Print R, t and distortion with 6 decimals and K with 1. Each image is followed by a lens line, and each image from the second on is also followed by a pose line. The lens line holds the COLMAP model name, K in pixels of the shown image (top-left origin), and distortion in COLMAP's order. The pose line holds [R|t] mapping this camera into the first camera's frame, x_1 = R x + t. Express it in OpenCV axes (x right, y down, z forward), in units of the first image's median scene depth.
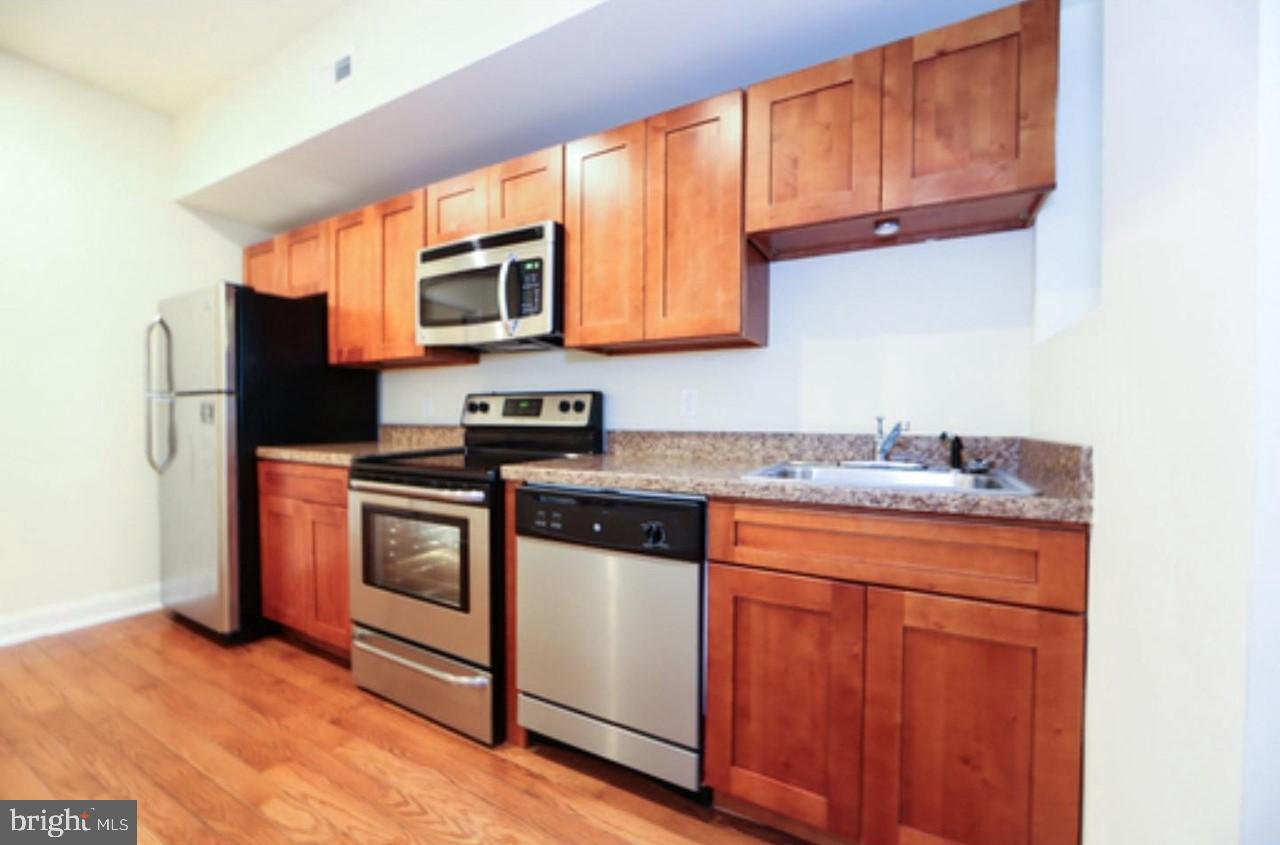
lens RADIAL K [[572.0, 0, 640.8], [0, 572.0, 429.3], [0, 0, 1]] dist [-0.011290, -0.000268]
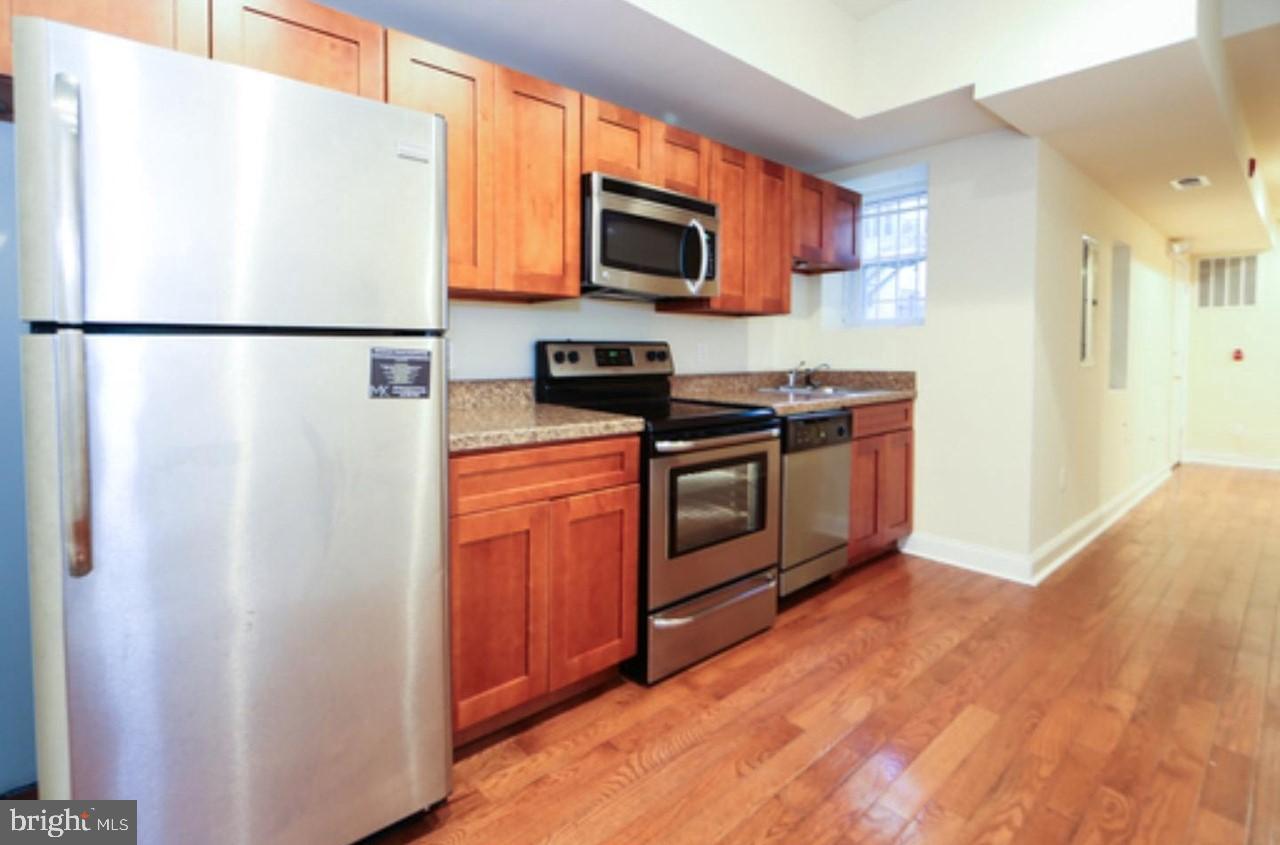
lens RADIAL K [[587.4, 0, 640.6], [0, 587.4, 357.2], [0, 0, 1]] dist [-0.001098, 0.000129]
pose [[0.290610, -0.011349, 0.956774, -1.247044], [0.017499, 0.999825, 0.006545, -0.046172], [-0.956682, 0.014841, 0.290758, 0.693672]]
